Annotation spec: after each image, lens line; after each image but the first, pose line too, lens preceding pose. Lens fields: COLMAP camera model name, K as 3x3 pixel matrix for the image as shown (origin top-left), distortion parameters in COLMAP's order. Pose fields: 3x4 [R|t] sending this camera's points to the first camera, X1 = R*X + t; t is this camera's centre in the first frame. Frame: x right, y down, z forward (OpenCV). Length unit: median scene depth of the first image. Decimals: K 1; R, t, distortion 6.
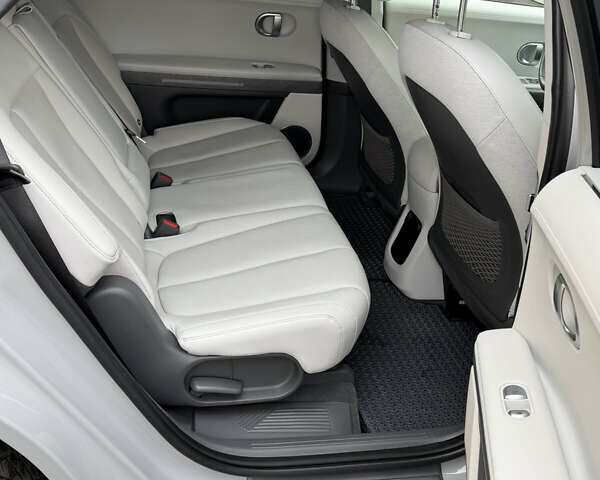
lens RADIAL K [[724.7, 0, 300.0], [0, 724.7, 240.0], [0, 0, 1]] dist [-0.006454, -0.009097]
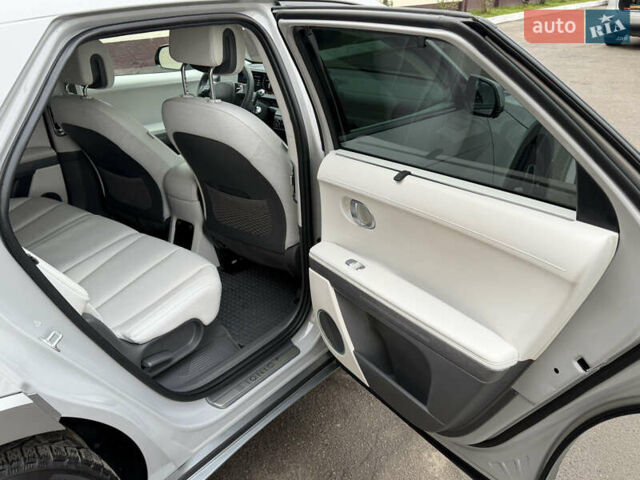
lens RADIAL K [[578.8, 0, 323.7], [0, 578.8, 249.5], [0, 0, 1]] dist [0.068802, -0.073762]
pose [[0.762904, -0.369631, 0.530425, -0.317760], [0.358409, 0.924631, 0.128841, -0.034012], [-0.538071, 0.091816, 0.837884, -0.180968]]
